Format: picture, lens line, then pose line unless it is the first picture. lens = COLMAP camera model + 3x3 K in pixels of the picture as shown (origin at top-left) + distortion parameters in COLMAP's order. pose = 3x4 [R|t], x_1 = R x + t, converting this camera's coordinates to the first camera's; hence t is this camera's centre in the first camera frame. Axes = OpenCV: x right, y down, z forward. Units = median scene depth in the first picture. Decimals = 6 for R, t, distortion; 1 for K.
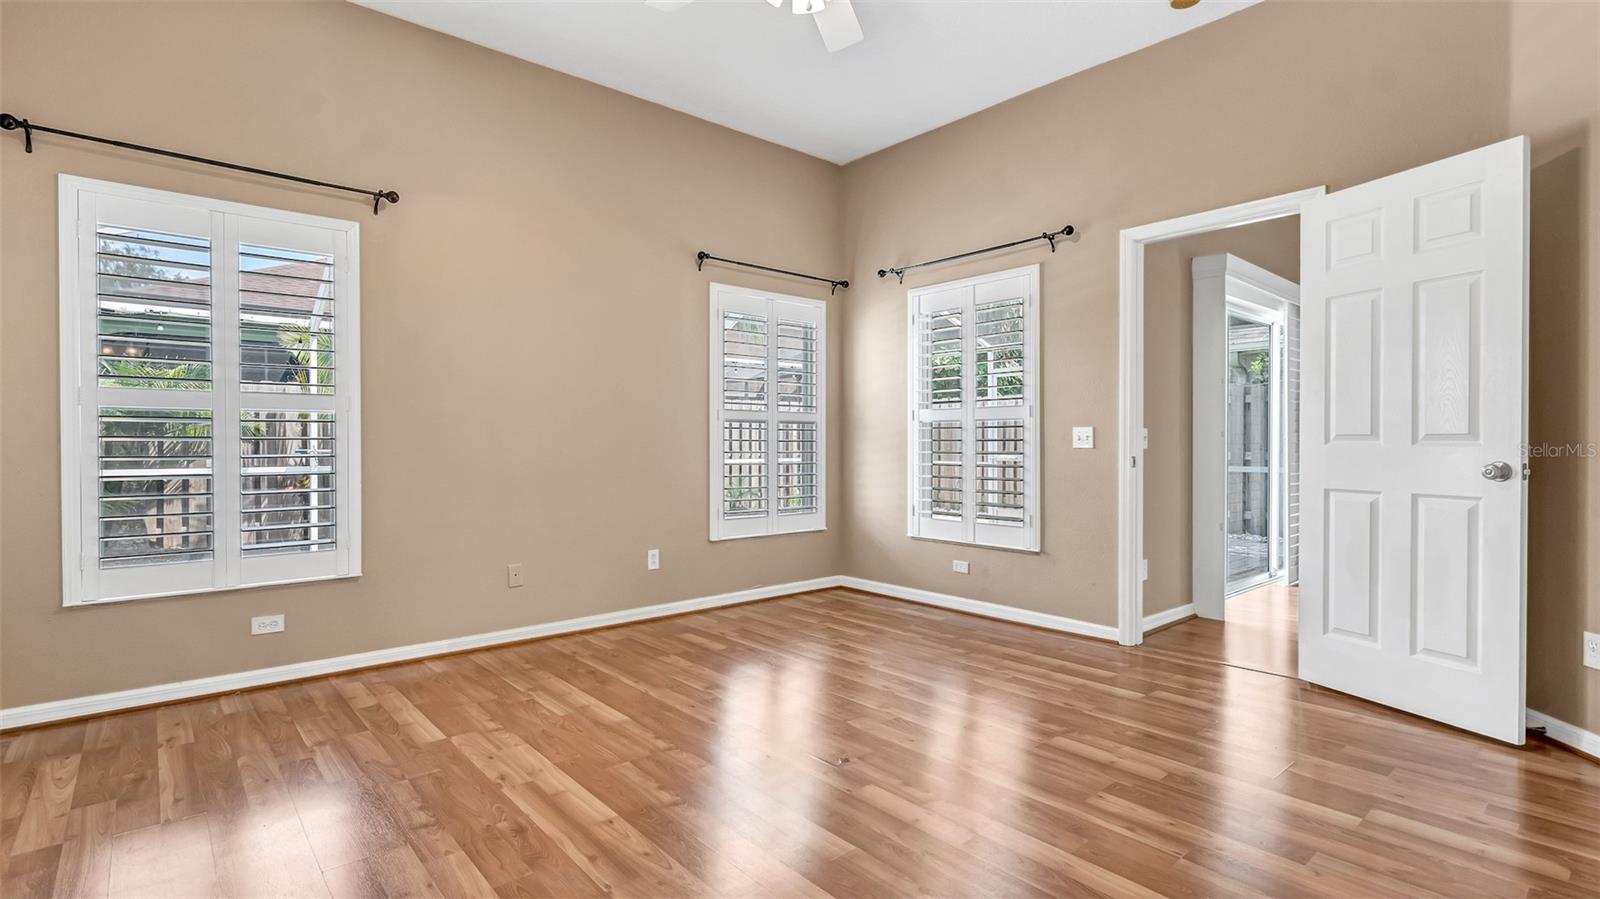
lens RADIAL K [[730.9, 0, 807.9], [0, 730.9, 447.8], [0, 0, 1]] dist [-0.001751, -0.000268]
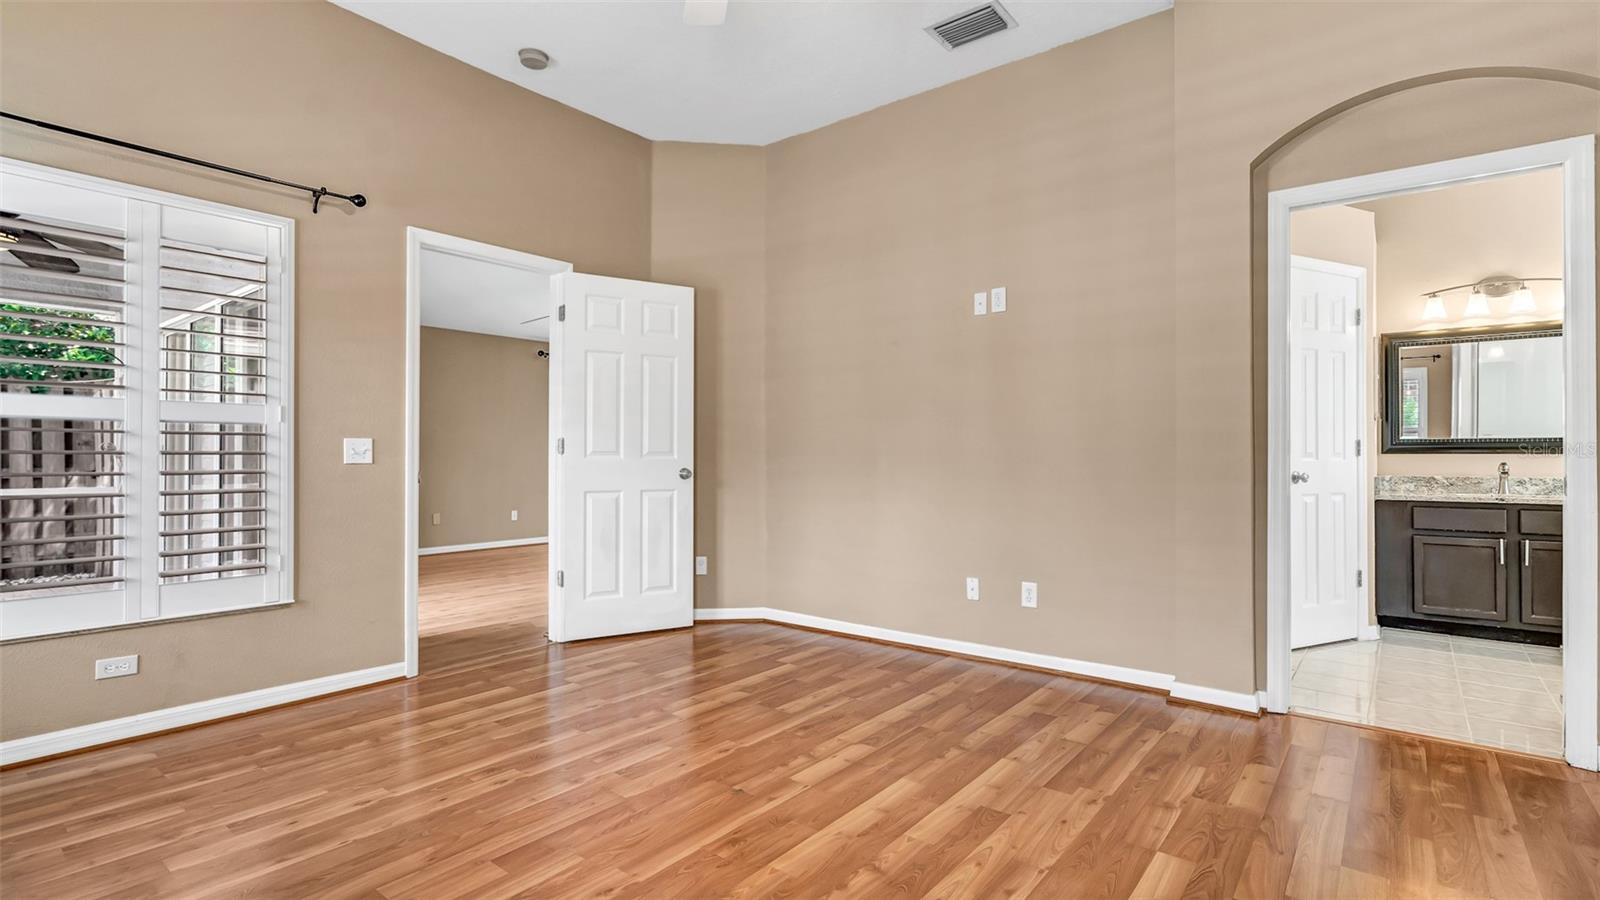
lens RADIAL K [[773.7, 0, 773.3], [0, 773.7, 452.2], [0, 0, 1]] dist [-0.004470, -0.000482]
pose [[-0.155564, 0.007089, 0.987800, -0.599794], [0.007163, 0.999956, -0.006048, -0.003887], [-0.987800, 0.006135, -0.155608, 0.700355]]
